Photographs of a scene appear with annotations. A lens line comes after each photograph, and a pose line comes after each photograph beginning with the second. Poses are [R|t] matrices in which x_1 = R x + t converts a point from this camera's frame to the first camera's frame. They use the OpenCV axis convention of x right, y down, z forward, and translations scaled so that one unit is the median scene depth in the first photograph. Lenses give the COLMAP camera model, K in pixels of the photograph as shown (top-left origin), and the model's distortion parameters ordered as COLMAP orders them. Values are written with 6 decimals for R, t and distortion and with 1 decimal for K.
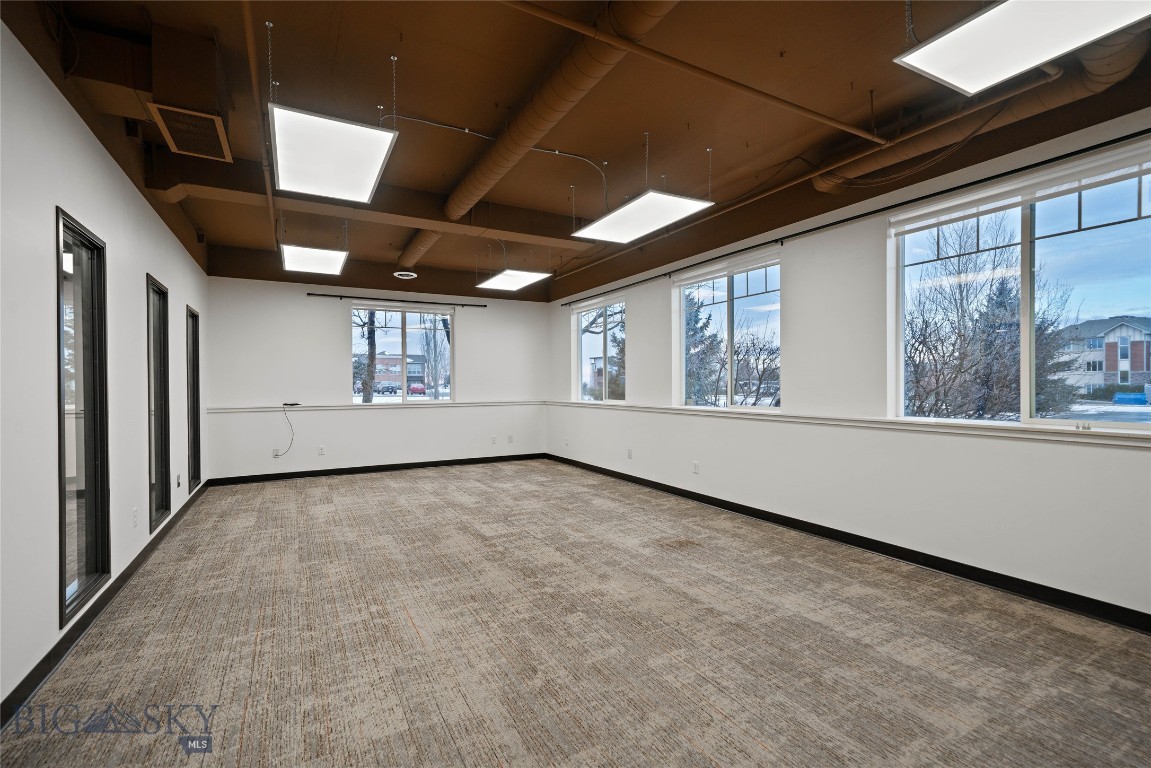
lens RADIAL K [[552.0, 0, 581.7], [0, 552.0, 387.2], [0, 0, 1]] dist [0.021080, -0.000020]
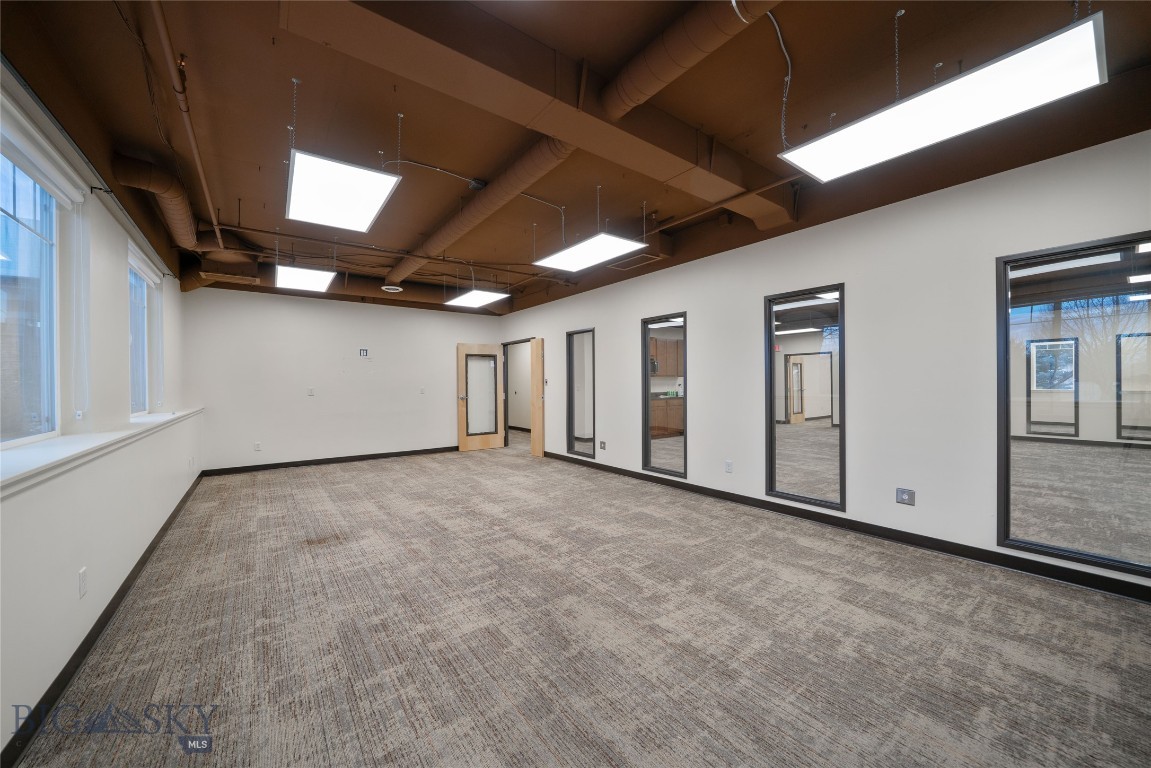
lens RADIAL K [[416.0, 0, 576.0], [0, 416.0, 387.0], [0, 0, 1]] dist [-0.000695, -0.000028]
pose [[-0.989549, 0.020431, -0.142743, -0.196781], [0.018036, 0.999674, 0.018054, -0.016211], [0.143066, 0.015290, -0.989595, 1.906873]]
